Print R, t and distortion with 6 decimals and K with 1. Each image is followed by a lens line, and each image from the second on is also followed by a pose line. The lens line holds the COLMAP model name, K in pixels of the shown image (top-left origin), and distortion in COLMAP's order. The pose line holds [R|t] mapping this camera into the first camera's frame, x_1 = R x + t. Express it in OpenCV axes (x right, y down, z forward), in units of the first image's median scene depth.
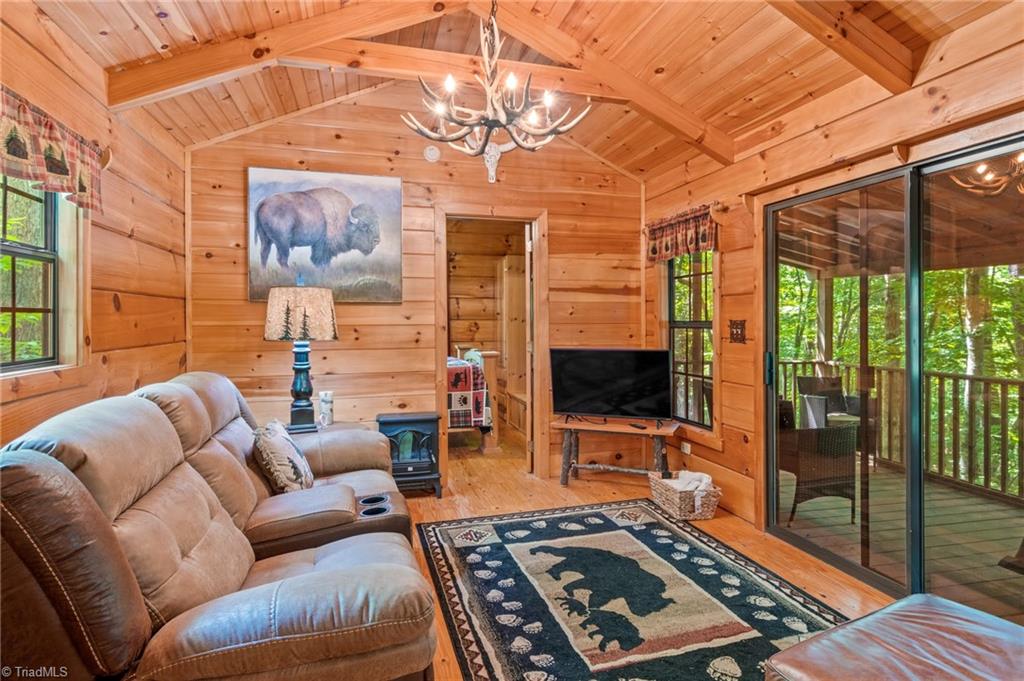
lens RADIAL K [[561.9, 0, 534.0], [0, 561.9, 320.4], [0, 0, 1]] dist [0.001271, -0.000697]
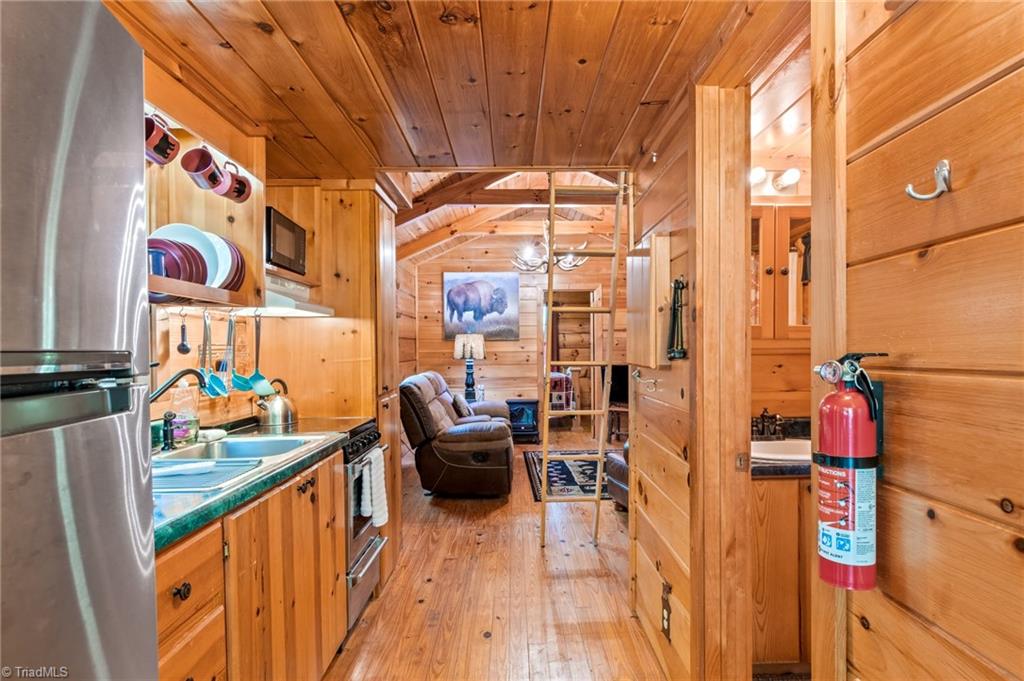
lens RADIAL K [[544.8, 0, 516.2], [0, 544.8, 355.7], [0, 0, 1]] dist [0.028371, 0.000088]
pose [[0.957777, 0.000364, -0.287513, 0.295610], [0.004019, 0.999885, 0.014656, -0.005686], [0.287485, -0.015192, 0.957665, -0.787327]]
